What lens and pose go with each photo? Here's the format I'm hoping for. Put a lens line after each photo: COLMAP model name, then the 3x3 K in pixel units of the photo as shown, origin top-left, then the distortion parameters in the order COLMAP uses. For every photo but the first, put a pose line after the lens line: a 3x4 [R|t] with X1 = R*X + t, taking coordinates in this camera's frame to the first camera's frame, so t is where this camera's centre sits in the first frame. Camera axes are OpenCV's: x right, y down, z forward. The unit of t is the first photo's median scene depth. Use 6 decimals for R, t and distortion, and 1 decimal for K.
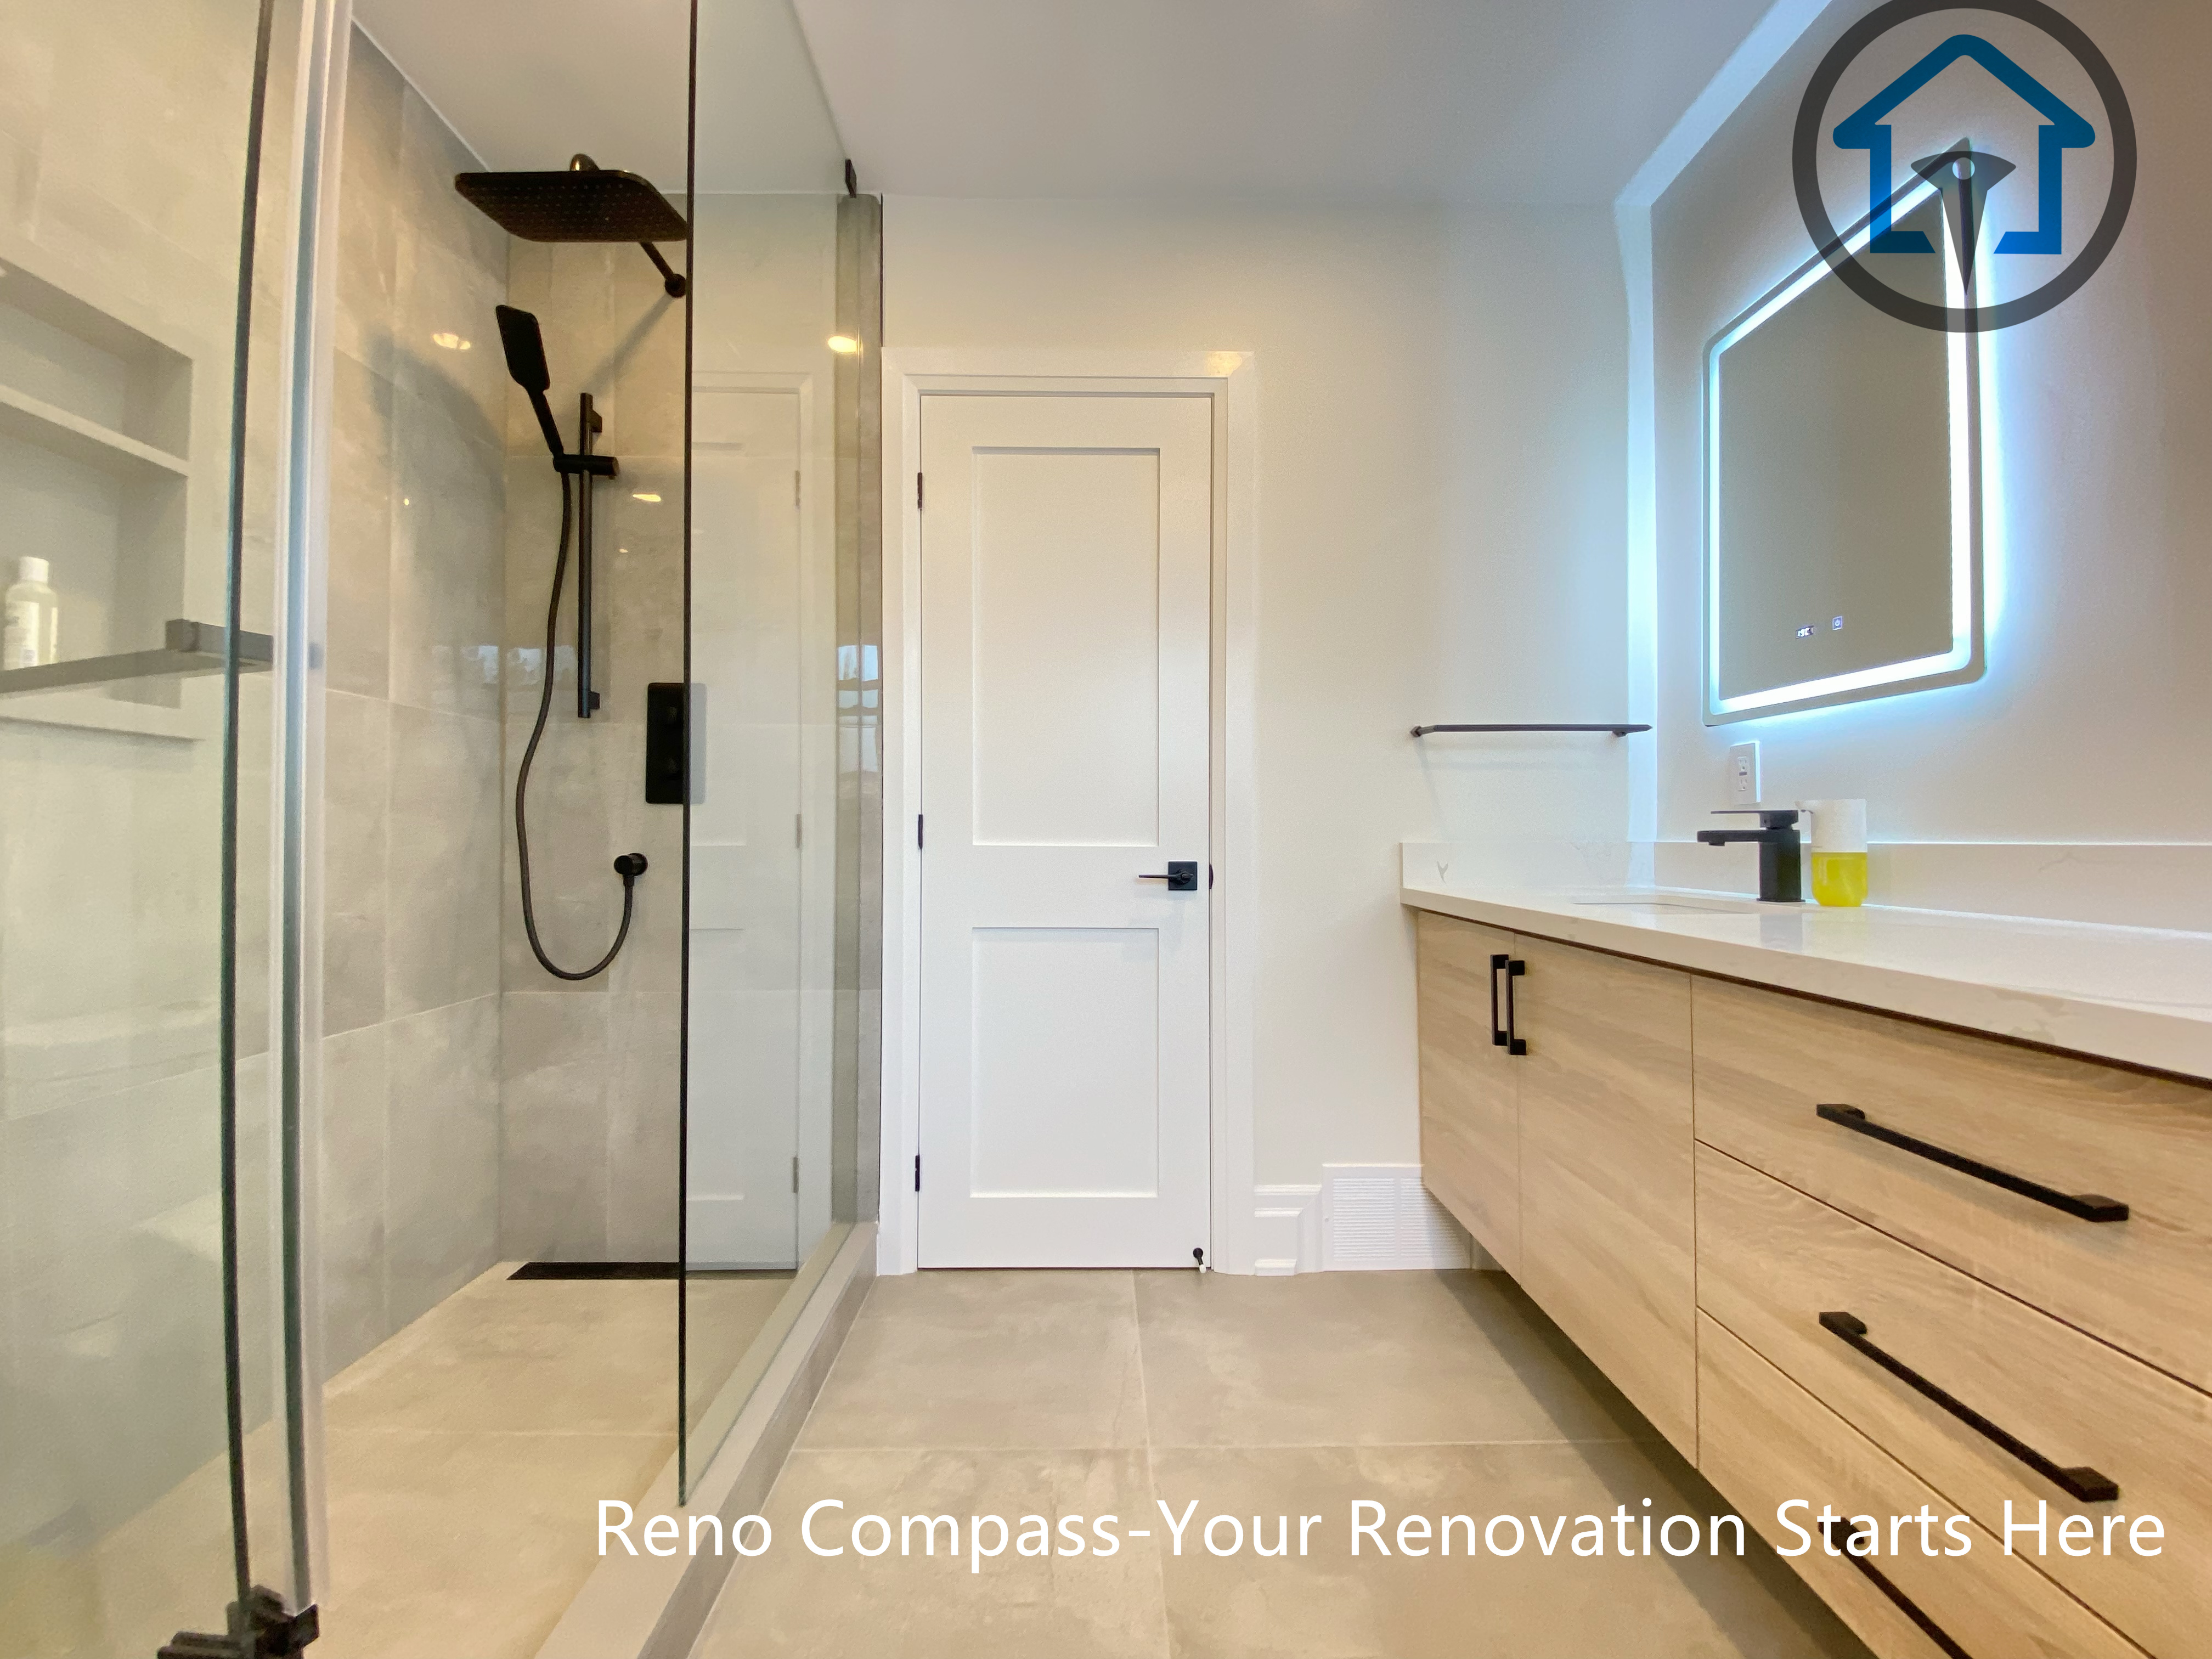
lens RADIAL K [[899.1, 0, 1115.8], [0, 899.1, 831.4], [0, 0, 1]] dist [0.017679, -0.019171]
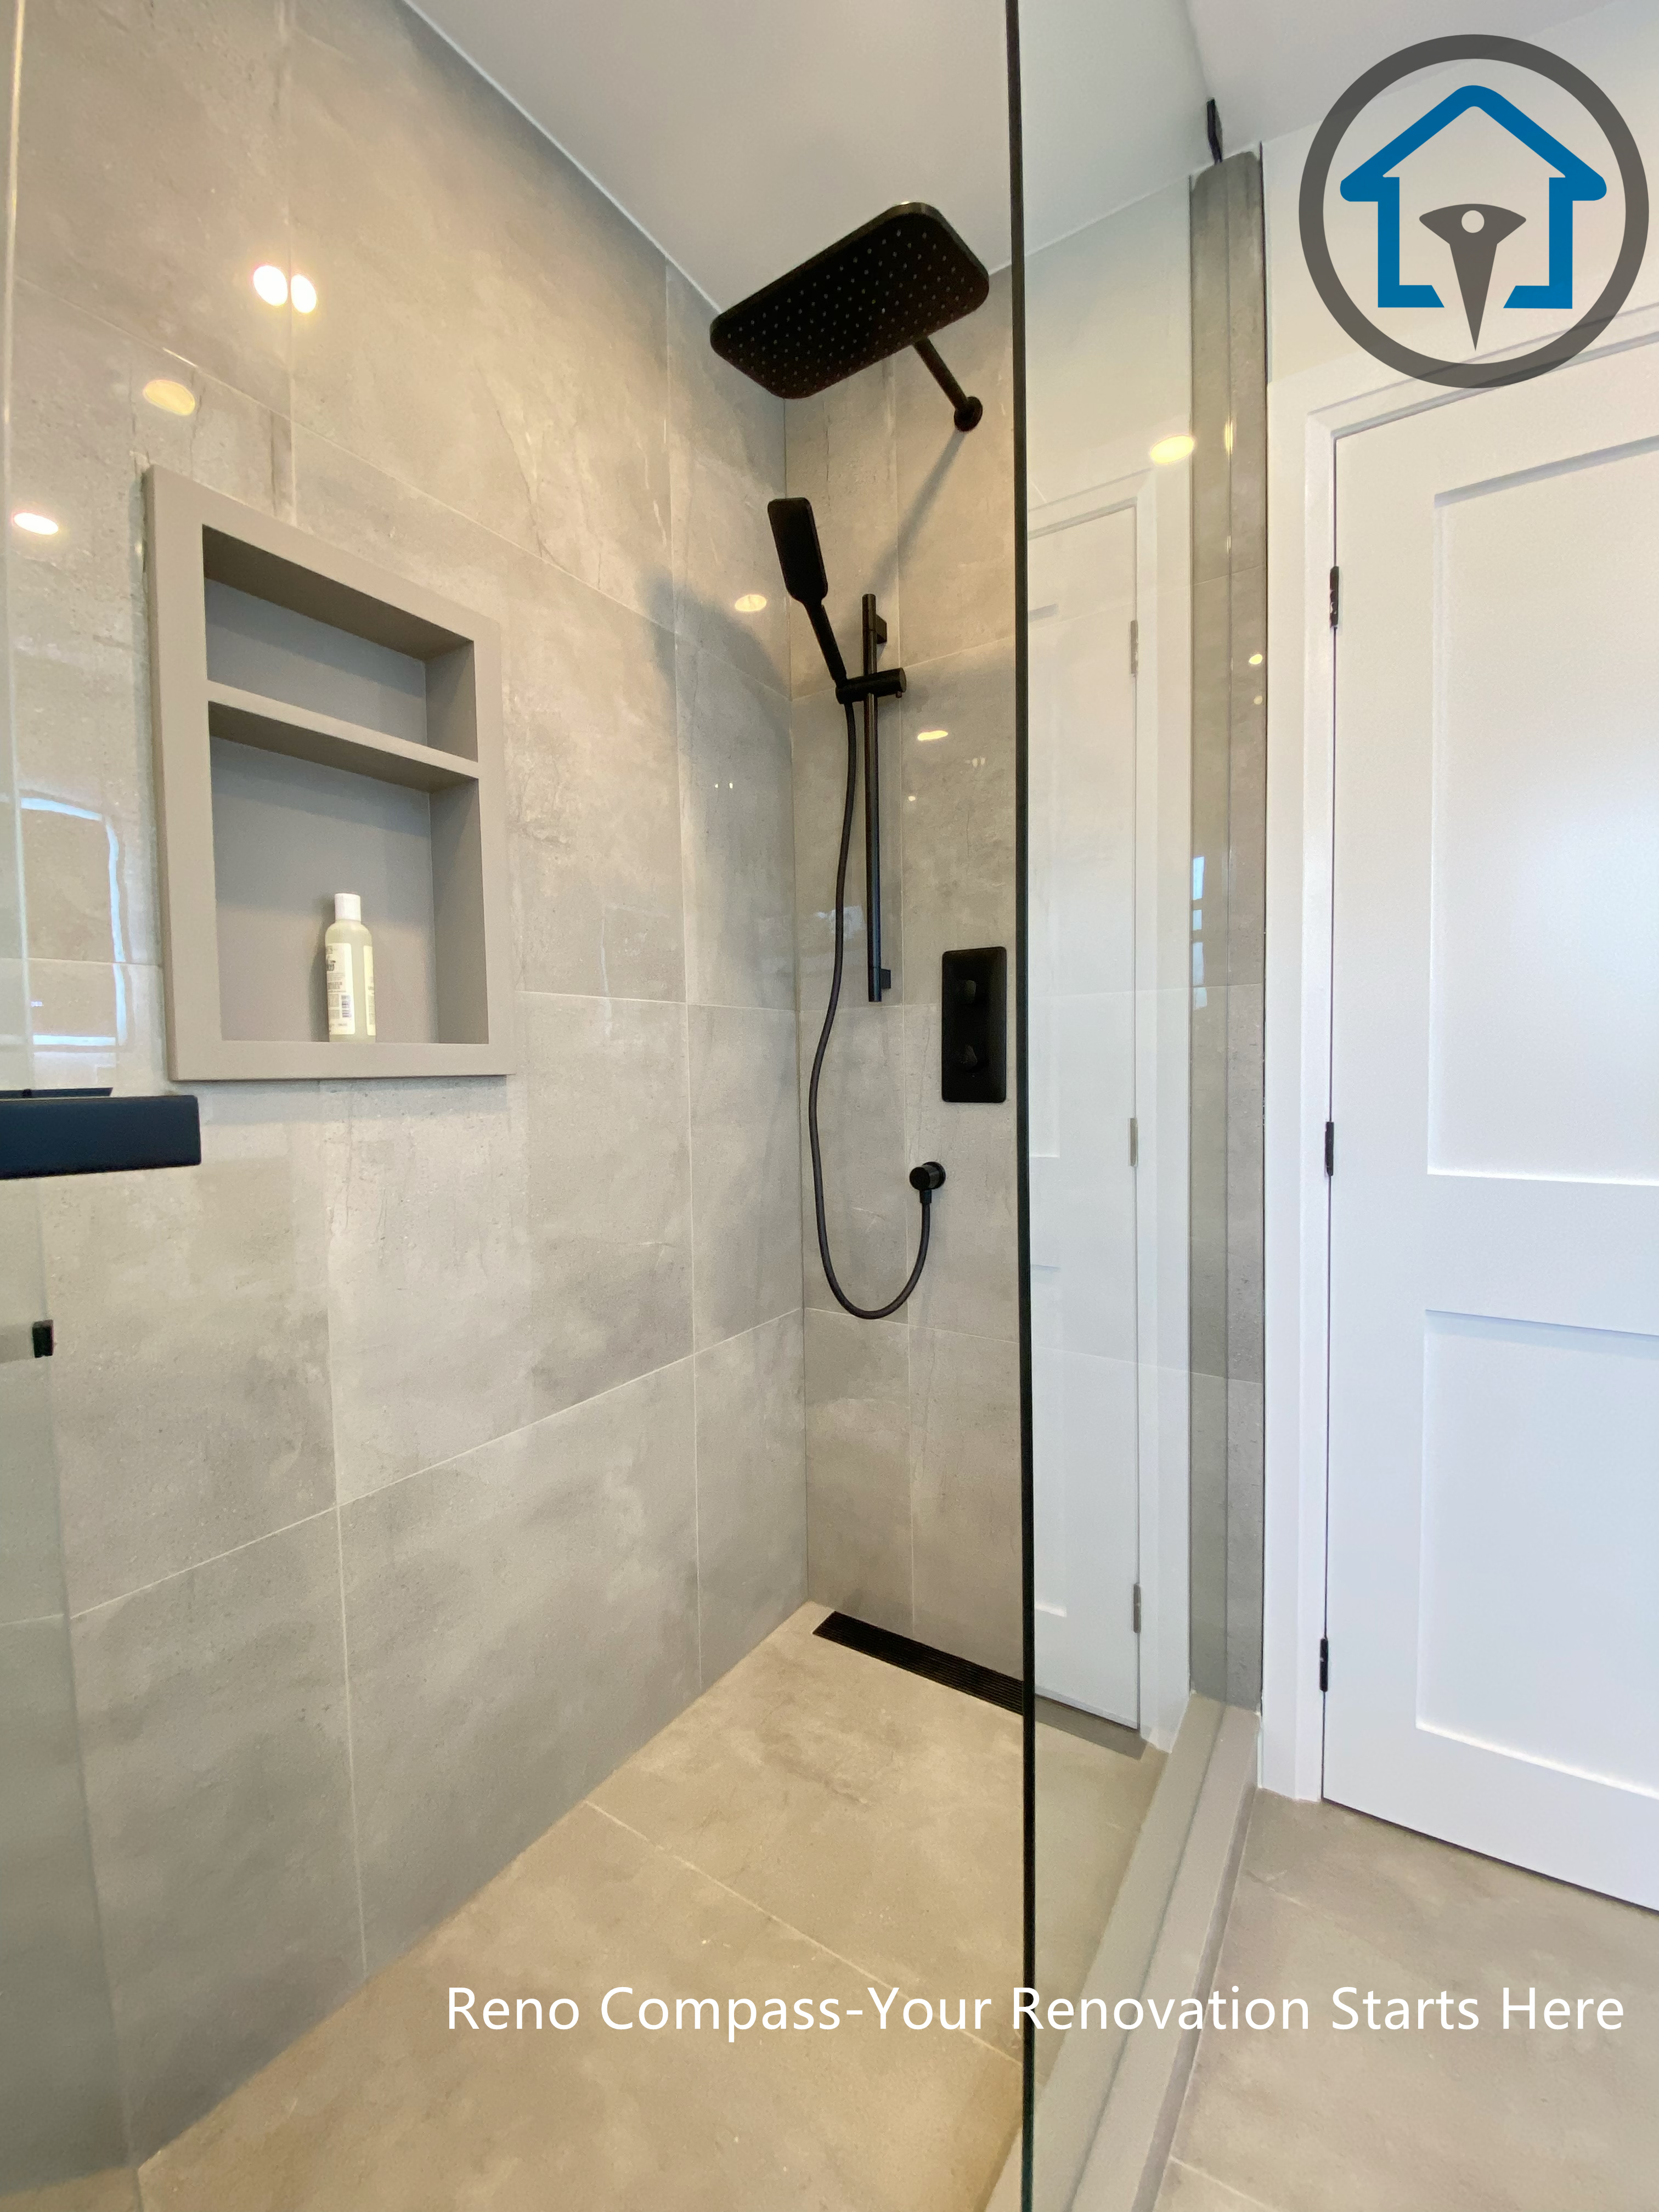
lens RADIAL K [[899.1, 0, 831.2], [0, 899.1, 1095.9], [0, 0, 1]] dist [0.017679, -0.019171]
pose [[0.829594, 0.006245, -0.558332, -0.161693], [0.023300, 0.998679, 0.045791, -0.077421], [0.557881, -0.050998, 0.828353, 0.290298]]
